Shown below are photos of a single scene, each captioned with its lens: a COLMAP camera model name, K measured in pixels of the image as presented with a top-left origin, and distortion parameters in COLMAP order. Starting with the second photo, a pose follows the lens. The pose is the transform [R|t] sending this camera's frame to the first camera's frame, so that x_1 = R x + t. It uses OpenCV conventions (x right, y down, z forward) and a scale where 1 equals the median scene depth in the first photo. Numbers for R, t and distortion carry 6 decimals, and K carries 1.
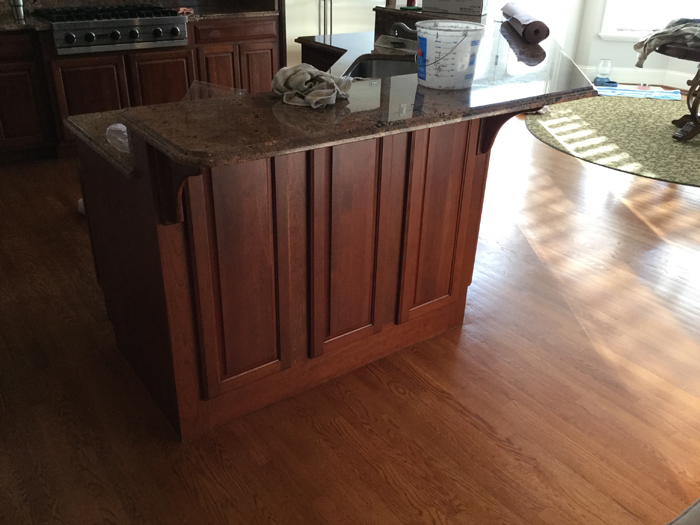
lens RADIAL K [[635.0, 0, 349.3], [0, 635.0, 245.8], [0, 0, 1]] dist [0.069596, -0.102285]
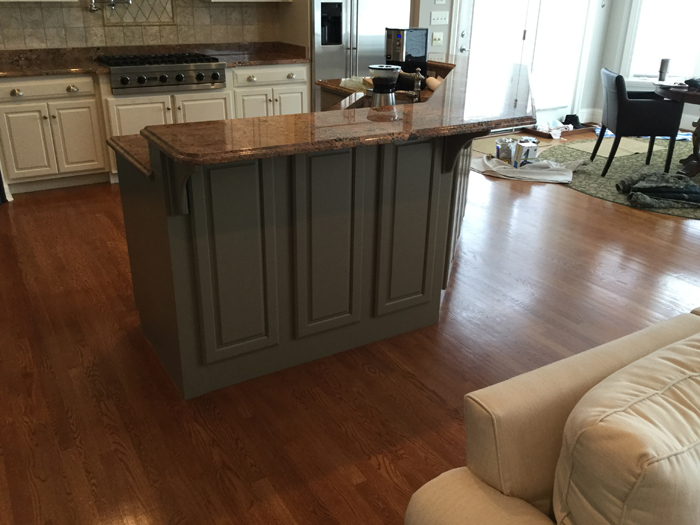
lens RADIAL K [[626.5, 0, 350.0], [0, 626.5, 262.5], [0, 0, 1]] dist [0.103583, -0.197586]
pose [[0.996460, 0.023557, -0.080701, 0.130521], [-0.027254, 0.998614, -0.045025, 0.083051], [0.079528, 0.047065, 0.995721, -0.167886]]
